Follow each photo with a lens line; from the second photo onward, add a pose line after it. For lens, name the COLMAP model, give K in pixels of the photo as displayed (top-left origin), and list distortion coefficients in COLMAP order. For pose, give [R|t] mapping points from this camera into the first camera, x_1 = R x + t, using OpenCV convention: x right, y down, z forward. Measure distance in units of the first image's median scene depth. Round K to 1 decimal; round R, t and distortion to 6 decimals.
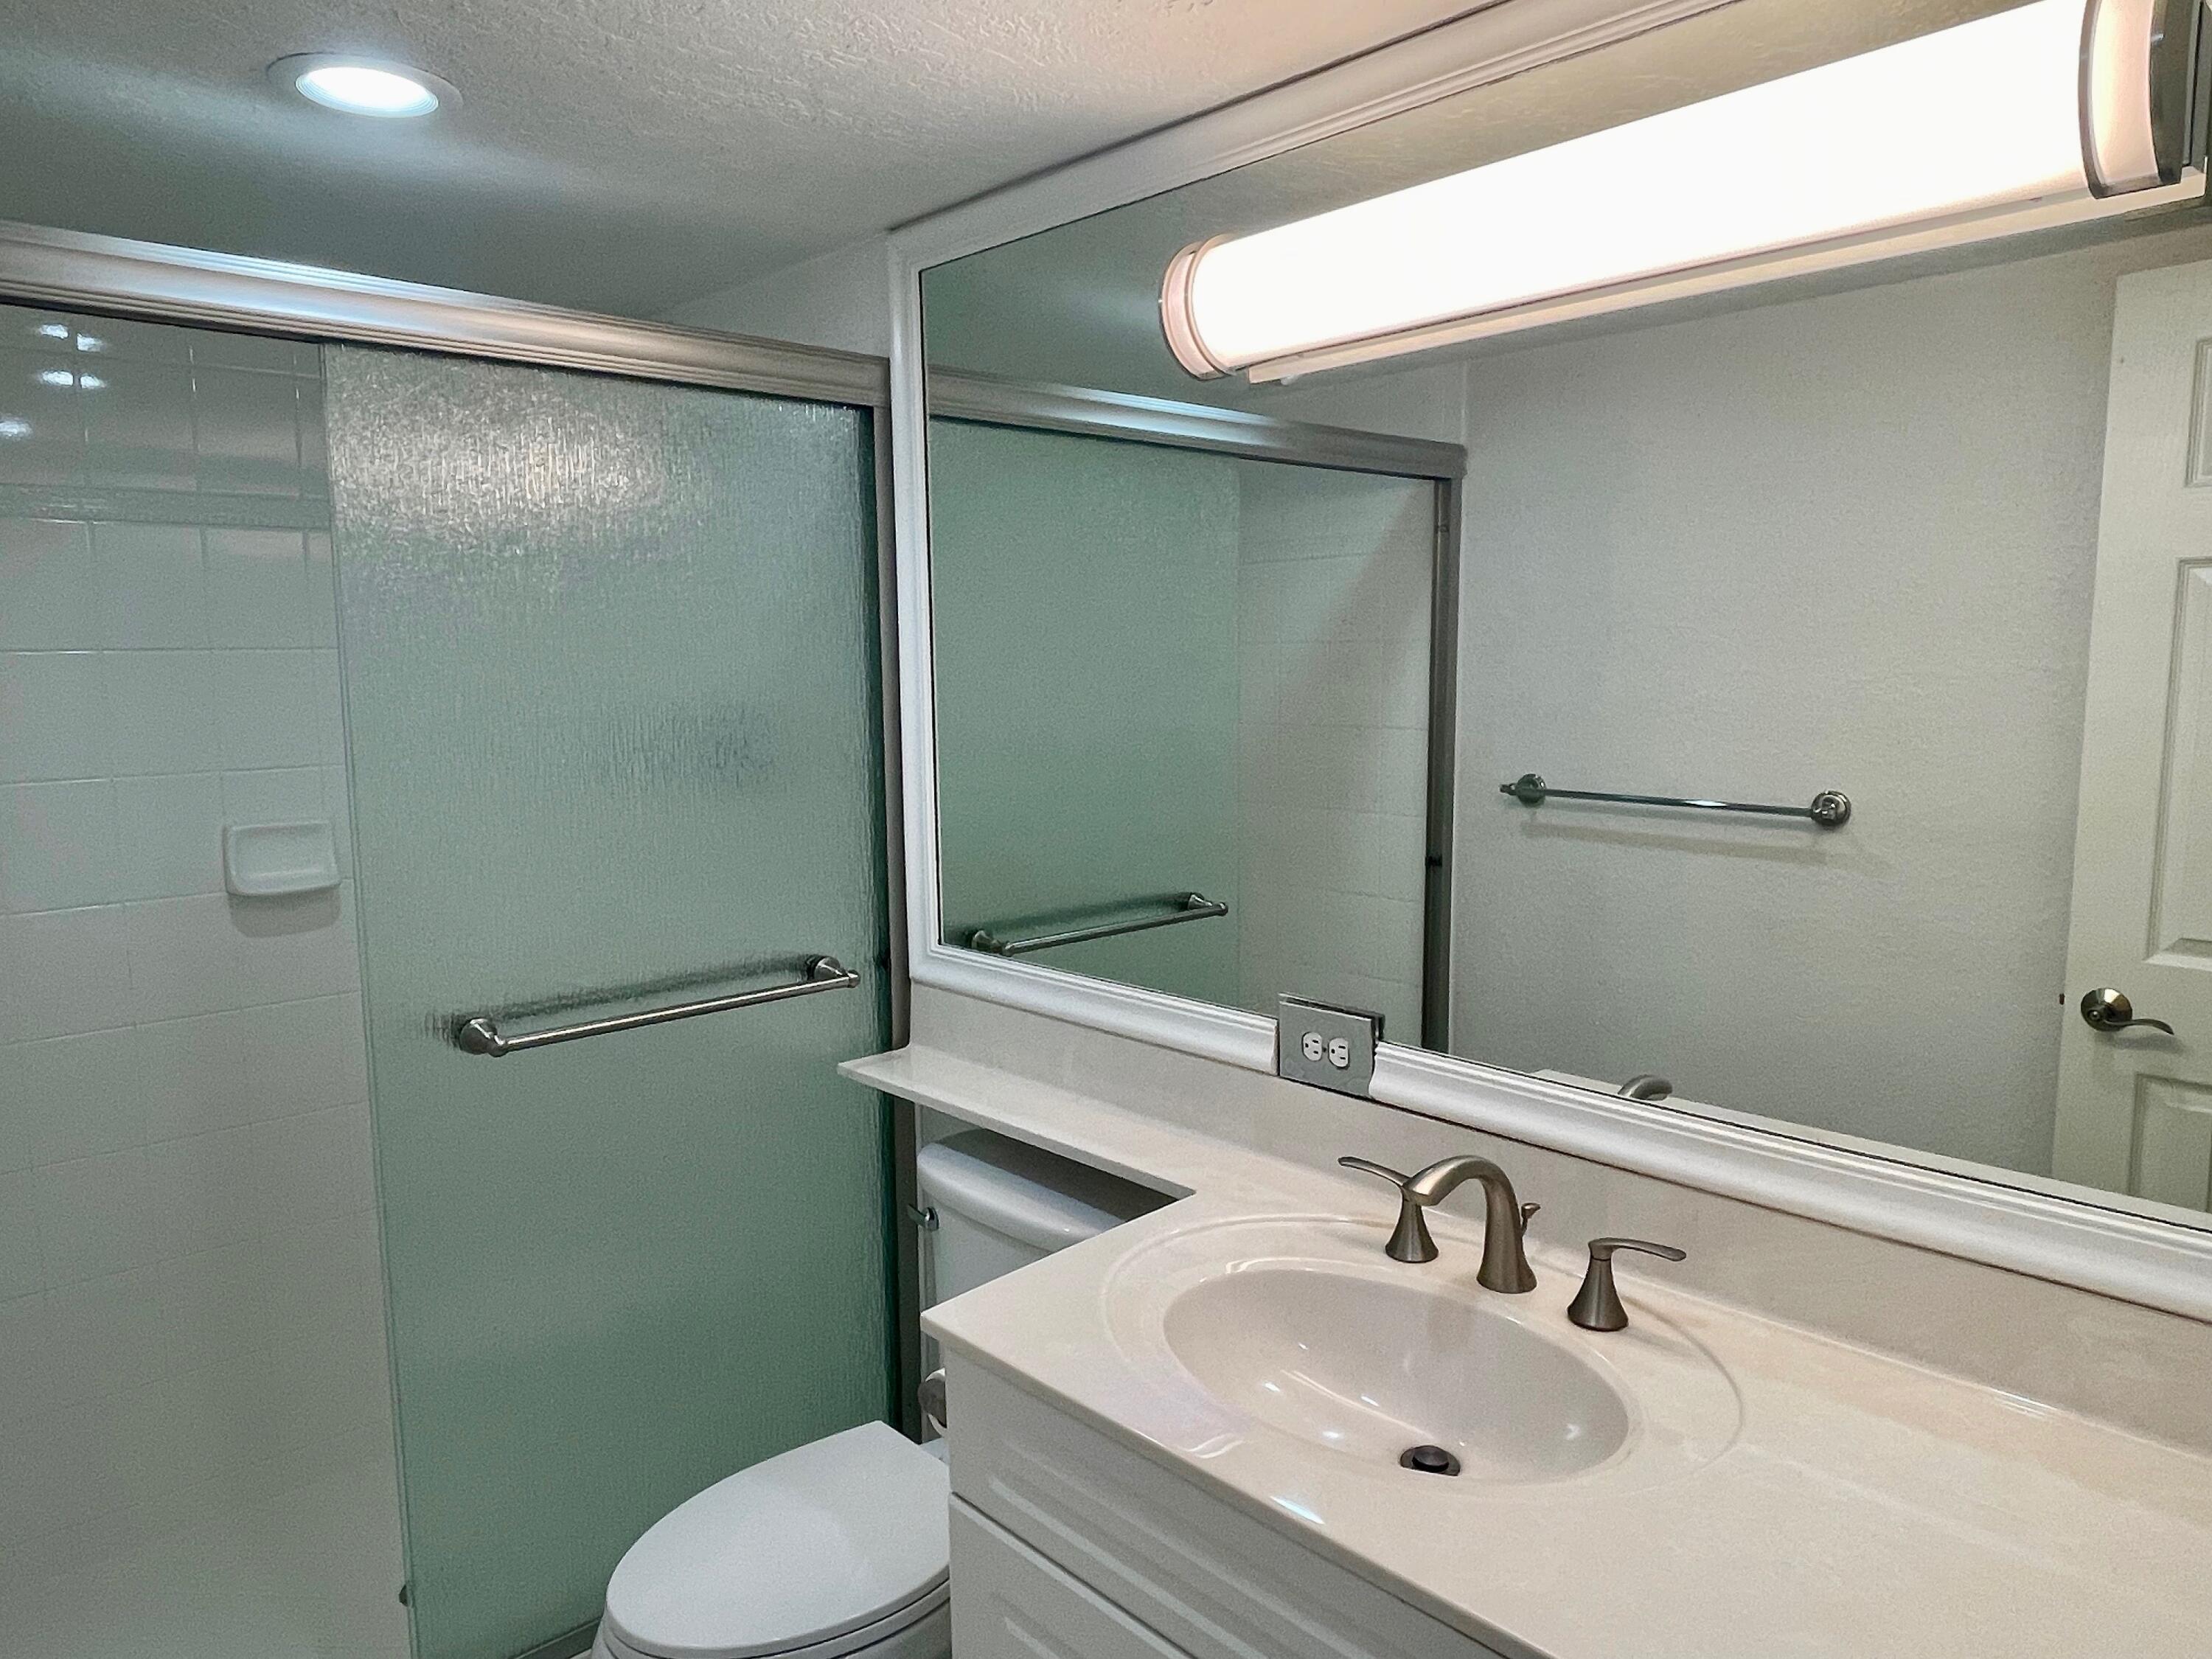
lens RADIAL K [[1452.3, 0, 1092.4], [0, 1452.3, 819.6], [0, 0, 1]] dist [0.042063, -0.082319]
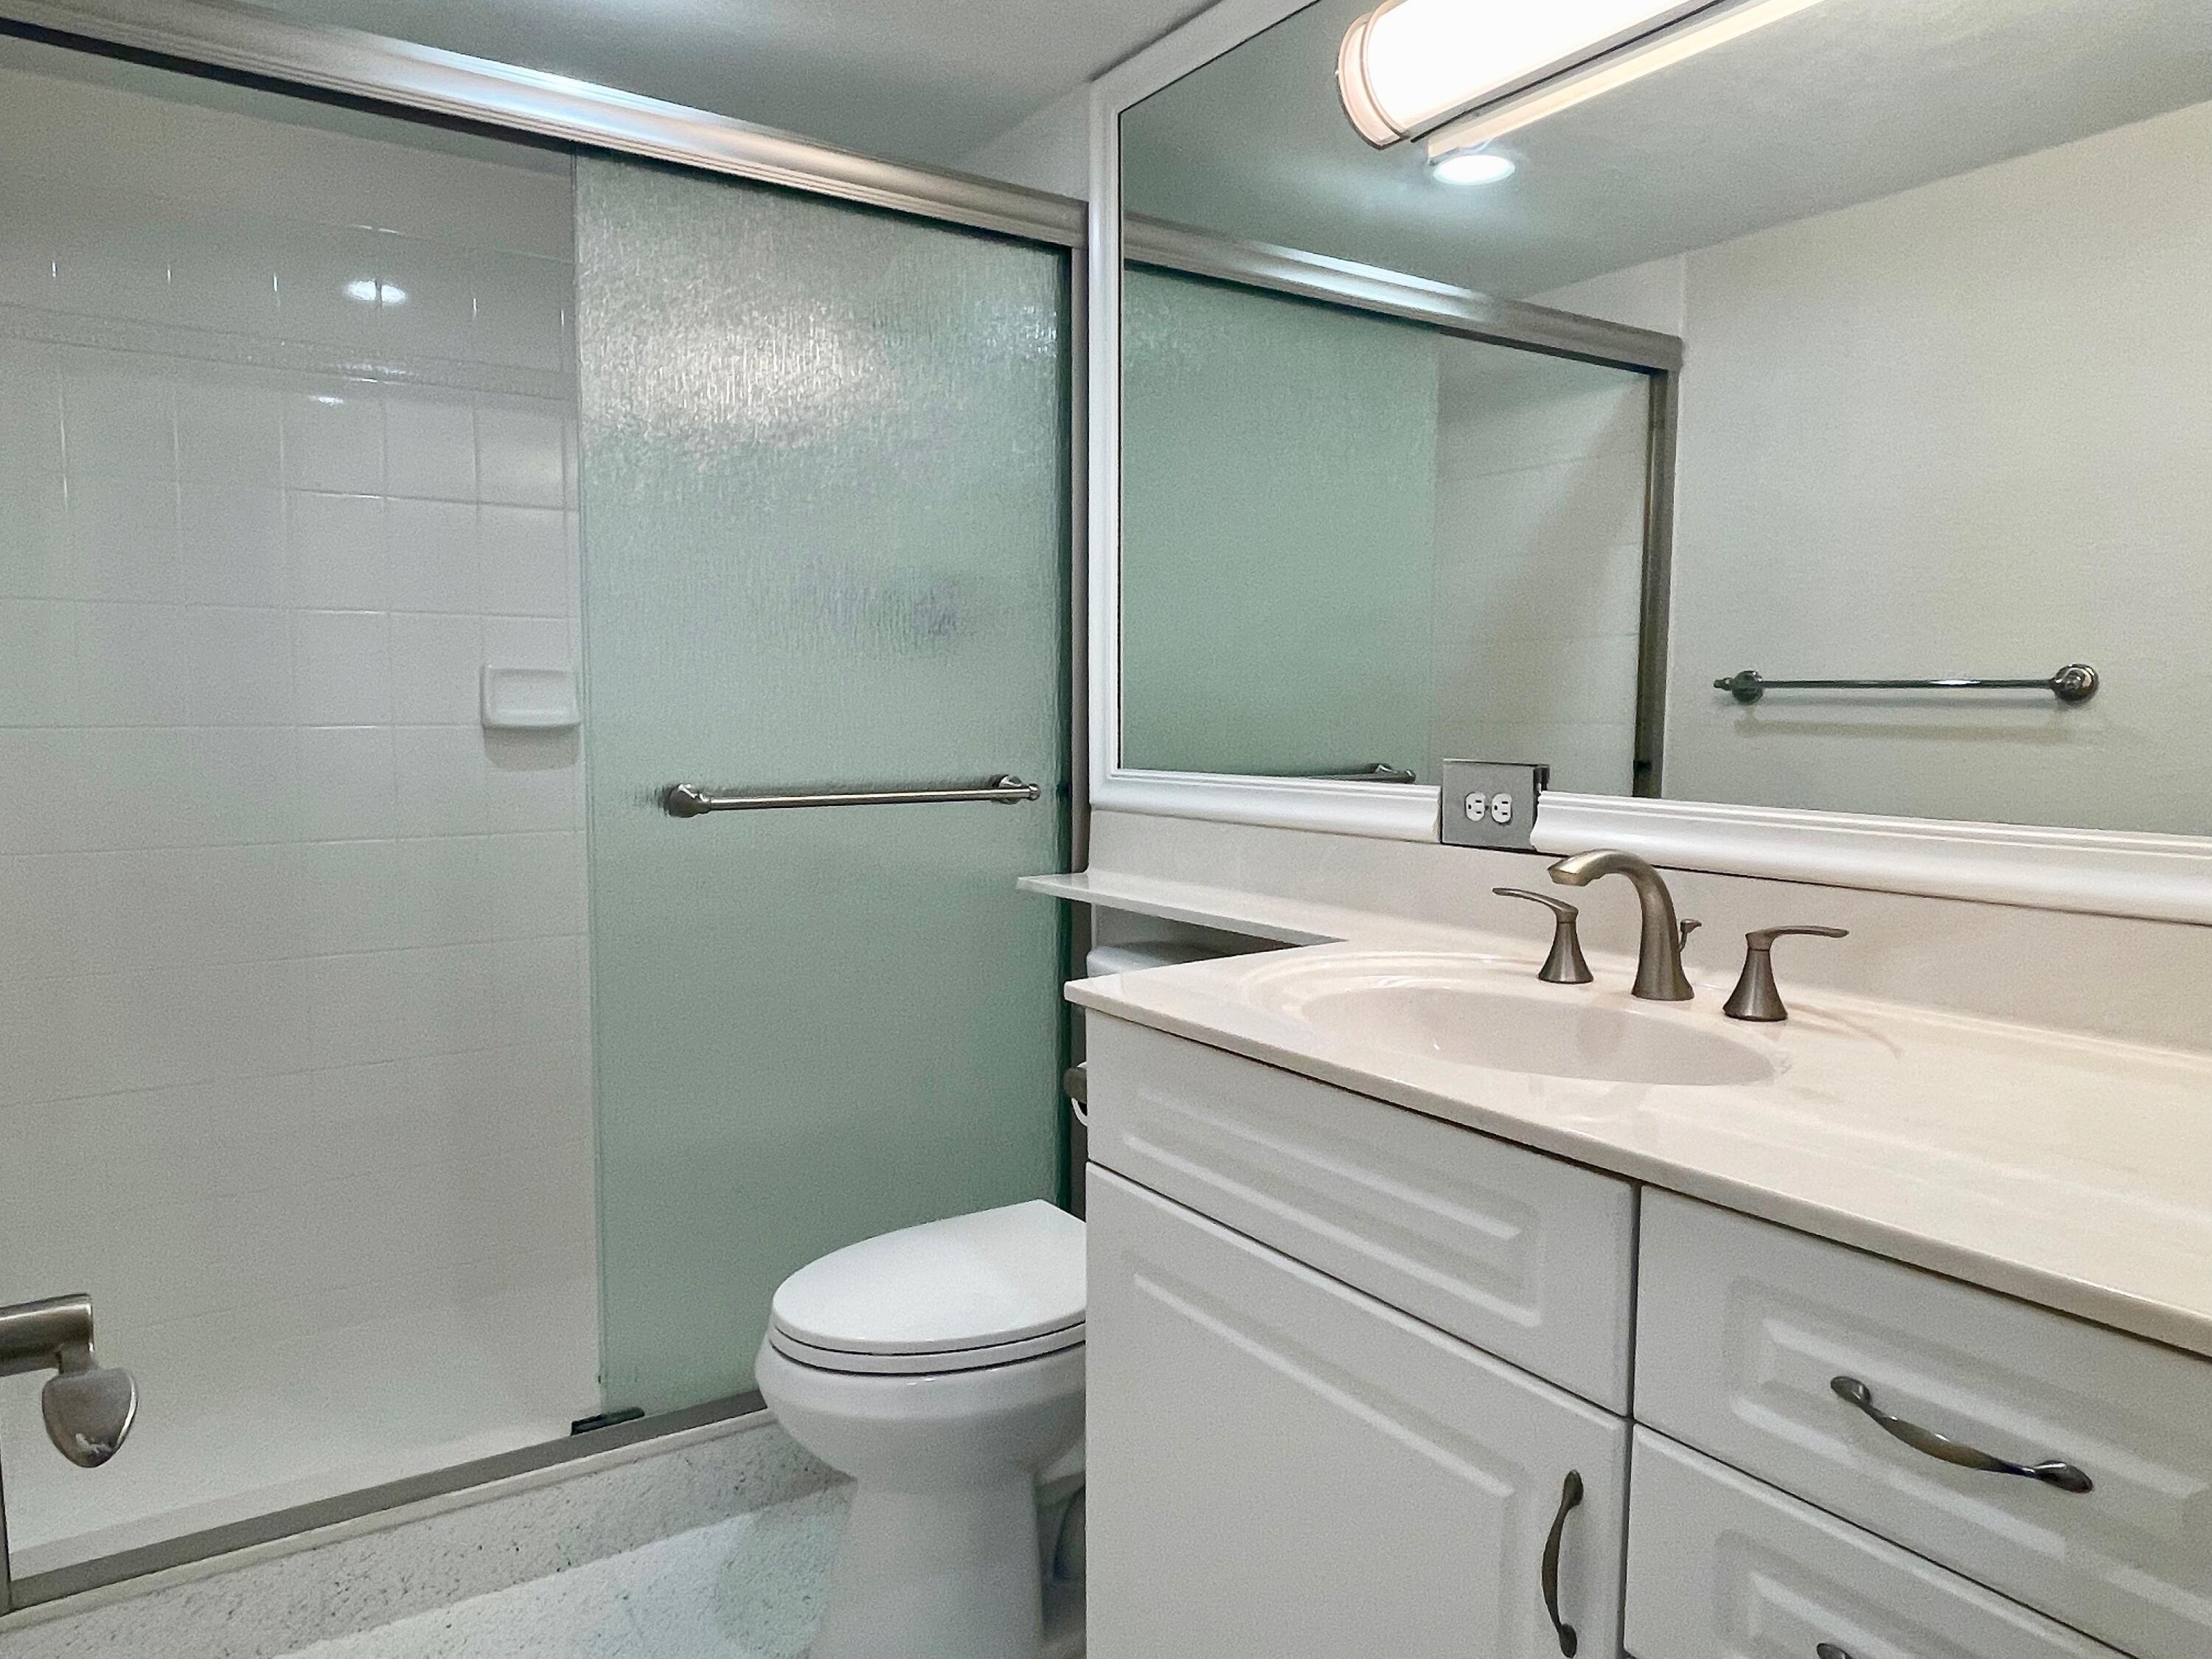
lens RADIAL K [[1452.3, 0, 1092.4], [0, 1452.3, 819.6], [0, 0, 1]] dist [0.042063, -0.082319]
pose [[0.987364, 0.025691, -0.156372, 0.039059], [-0.032424, 0.998647, -0.040657, 0.169380], [0.155116, 0.045213, 0.986861, -0.014433]]
